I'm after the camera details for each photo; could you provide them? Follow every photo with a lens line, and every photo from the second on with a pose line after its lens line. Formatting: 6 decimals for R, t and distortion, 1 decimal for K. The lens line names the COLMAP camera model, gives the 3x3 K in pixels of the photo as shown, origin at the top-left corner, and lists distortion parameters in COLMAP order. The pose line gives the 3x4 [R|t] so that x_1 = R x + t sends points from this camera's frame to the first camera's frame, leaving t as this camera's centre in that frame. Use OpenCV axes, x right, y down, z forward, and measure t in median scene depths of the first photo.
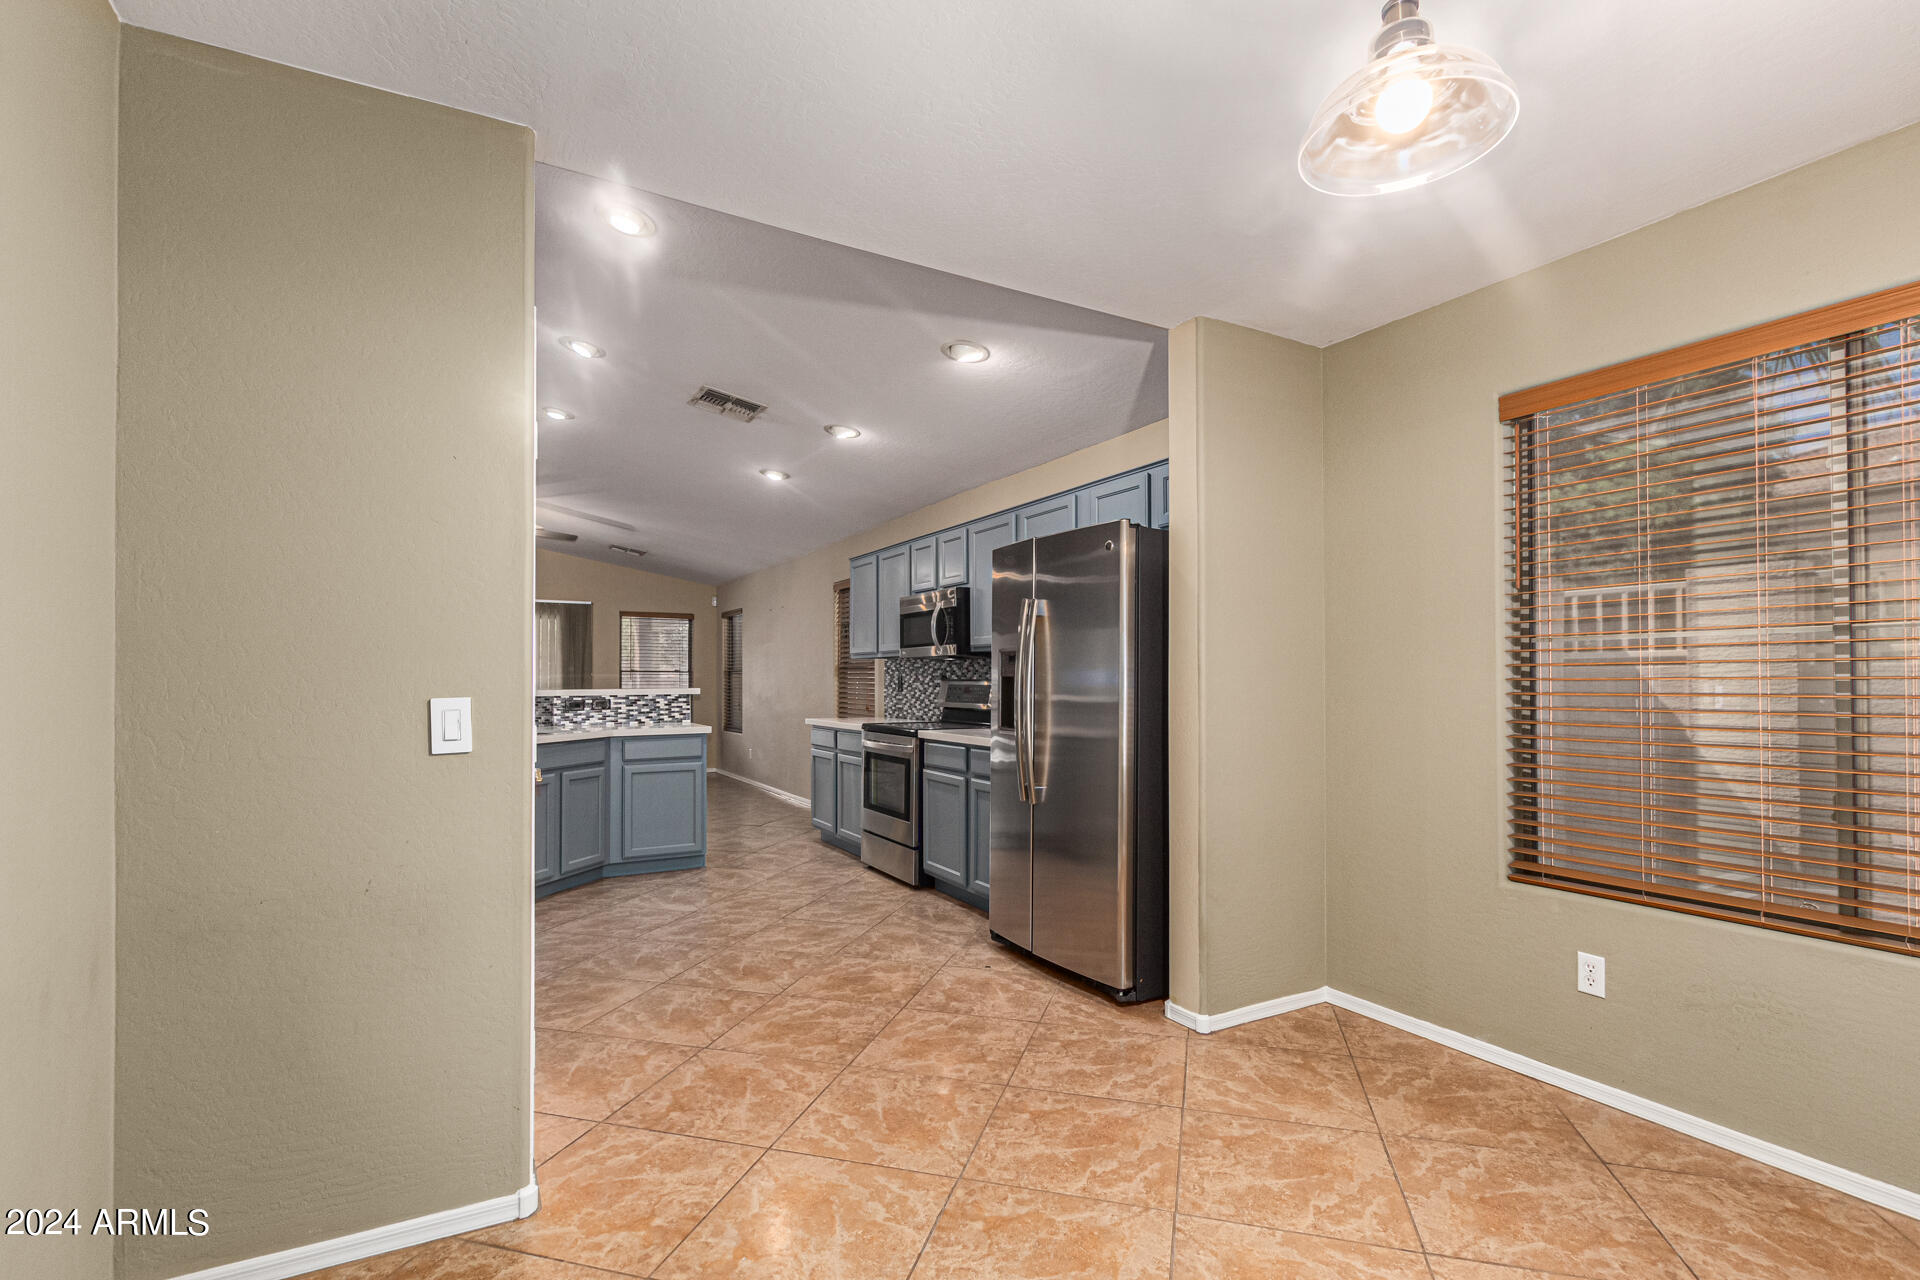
lens RADIAL K [[893.0, 0, 954.7], [0, 893.0, 650.4], [0, 0, 1]] dist [0.001875, -0.001475]
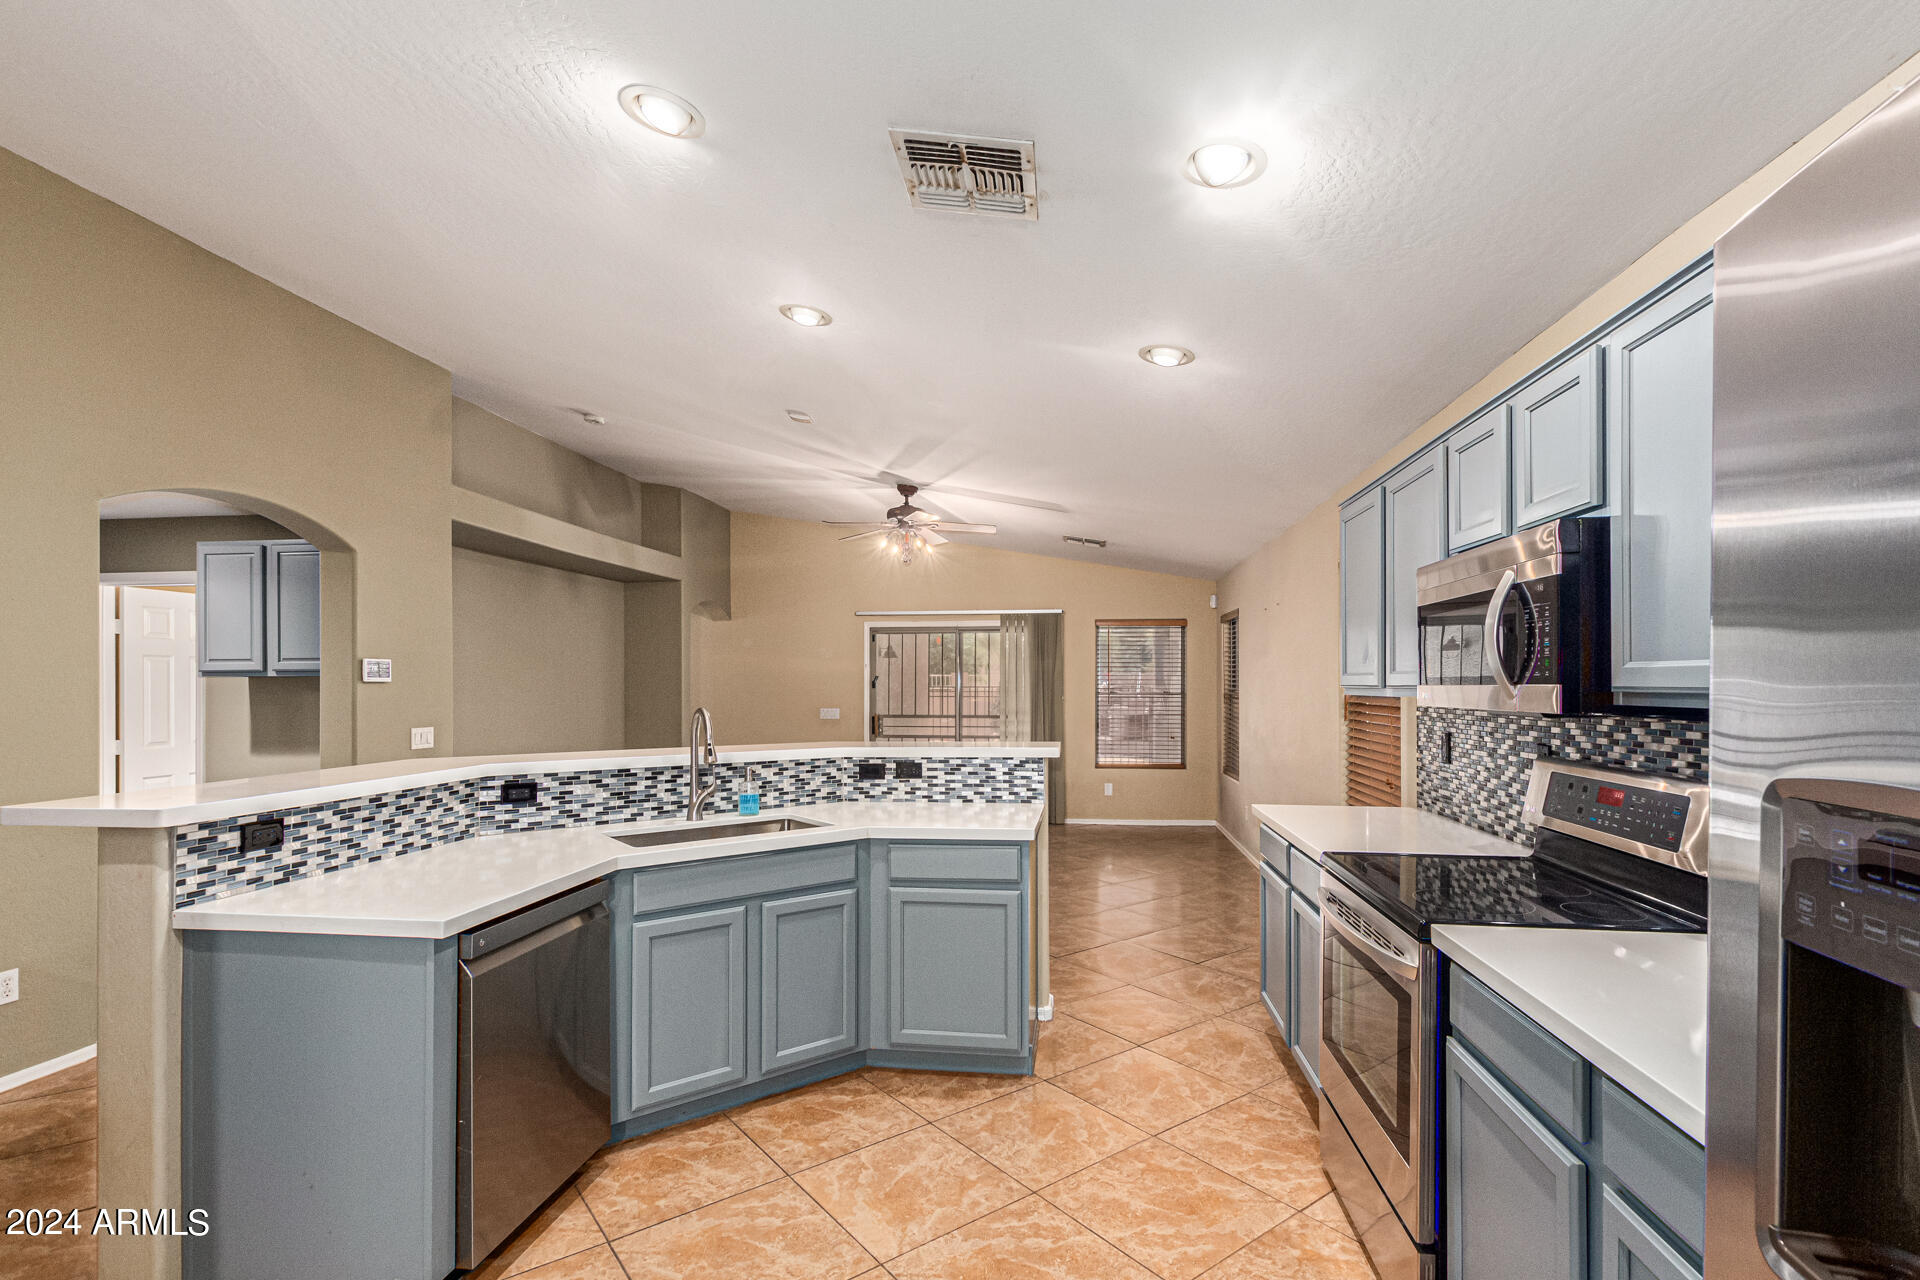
lens RADIAL K [[893.0, 0, 967.5], [0, 893.0, 686.1], [0, 0, 1]] dist [0.001875, -0.001475]
pose [[0.809257, 0.000594, -0.587454, 0.016534], [0.020599, 0.999356, 0.029387, -0.018862], [0.587093, -0.035883, 0.808724, 0.521615]]
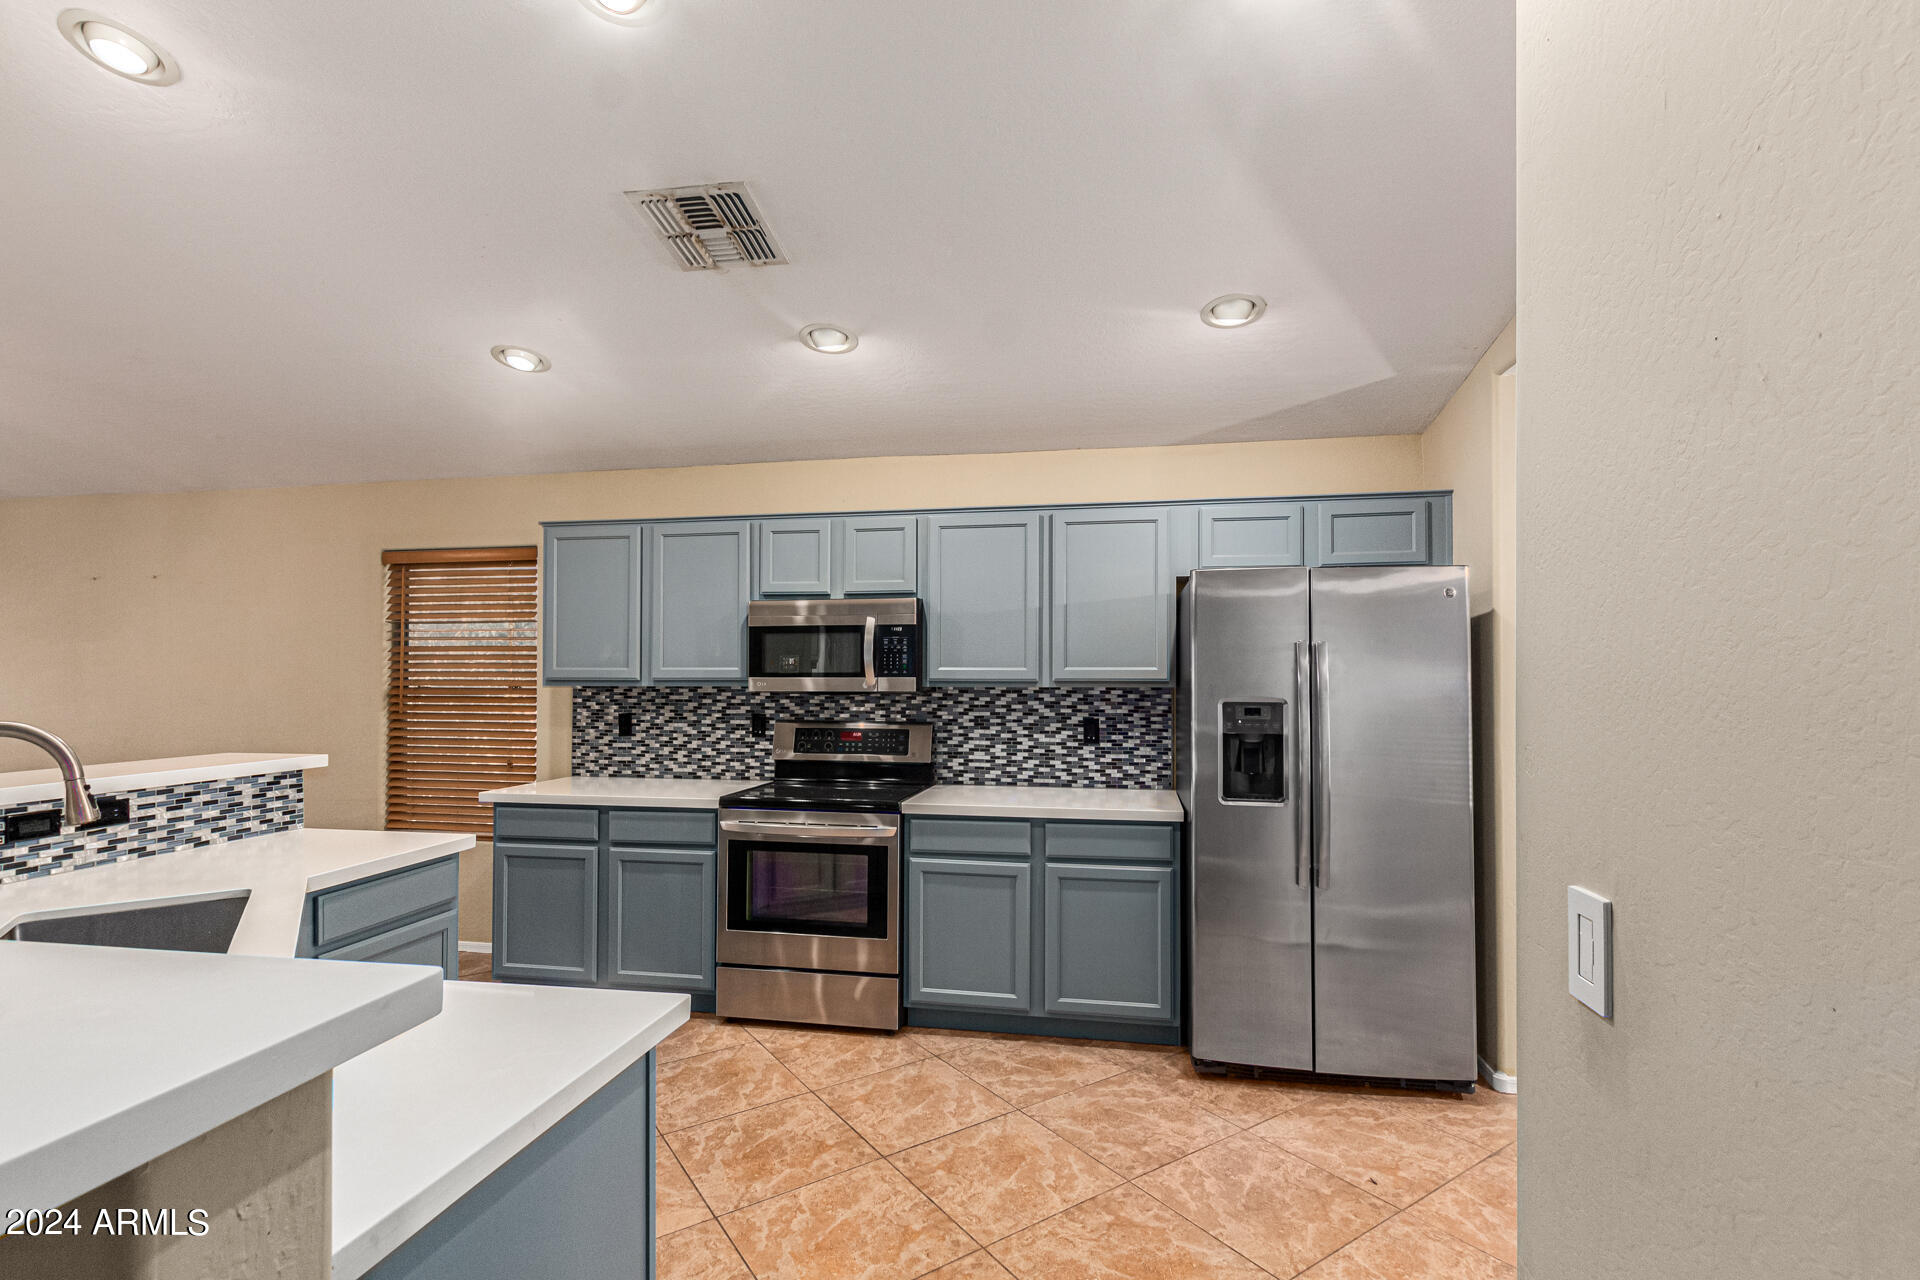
lens RADIAL K [[893.0, 0, 958.6], [0, 893.0, 654.6], [0, 0, 1]] dist [0.001875, -0.001475]
pose [[0.636688, 0.018319, 0.770904, -0.475757], [-0.027366, 0.999625, -0.001153, -0.022496], [-0.770636, -0.020363, 0.636950, 0.458947]]
